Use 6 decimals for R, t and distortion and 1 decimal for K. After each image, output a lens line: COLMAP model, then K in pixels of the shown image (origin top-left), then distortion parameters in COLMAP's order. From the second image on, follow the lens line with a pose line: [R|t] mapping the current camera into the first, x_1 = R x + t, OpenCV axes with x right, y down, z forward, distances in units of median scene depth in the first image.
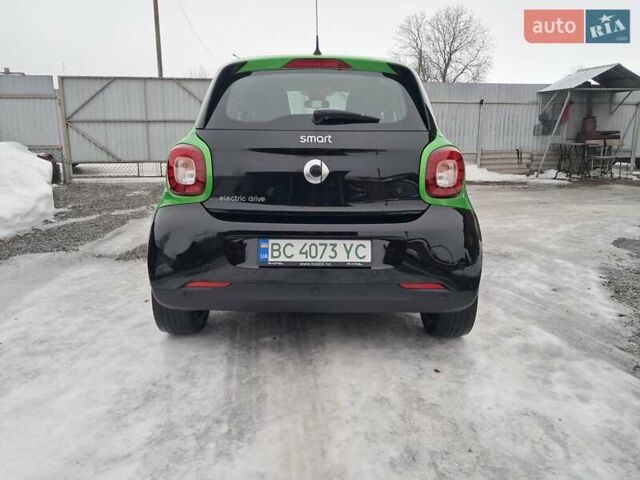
lens RADIAL K [[503.7, 0, 320.3], [0, 503.7, 231.3], [0, 0, 1]] dist [0.007919, 0.000021]
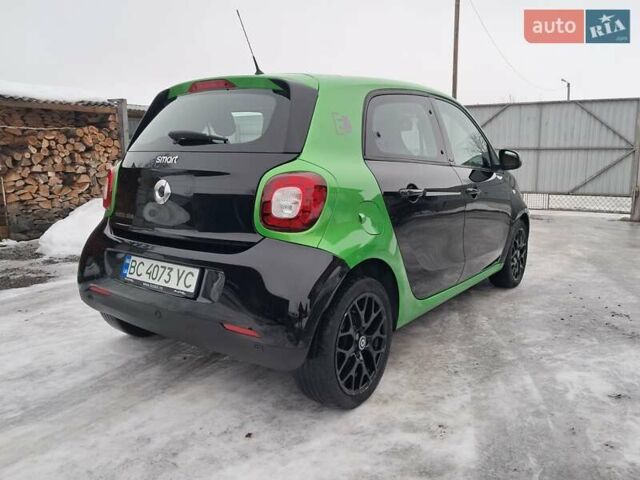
lens RADIAL K [[500.0, 0, 318.5], [0, 500.0, 241.2], [0, 0, 1]] dist [0.000530, 0.000228]
pose [[0.808541, 0.093728, -0.580928, 0.788208], [-0.116444, 0.993196, -0.001824, -0.055725], [0.576804, 0.069121, 0.813953, 0.375314]]
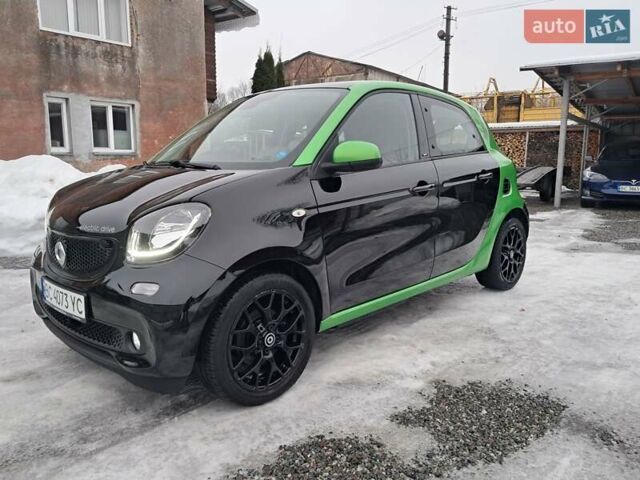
lens RADIAL K [[506.7, 0, 319.1], [0, 506.7, 236.7], [0, 0, 1]] dist [0.003449, -0.002128]
pose [[-0.720685, -0.110248, 0.684440, -1.050911], [0.142949, 0.942426, 0.302323, -0.549518], [-0.678364, 0.315720, -0.663433, 2.732629]]
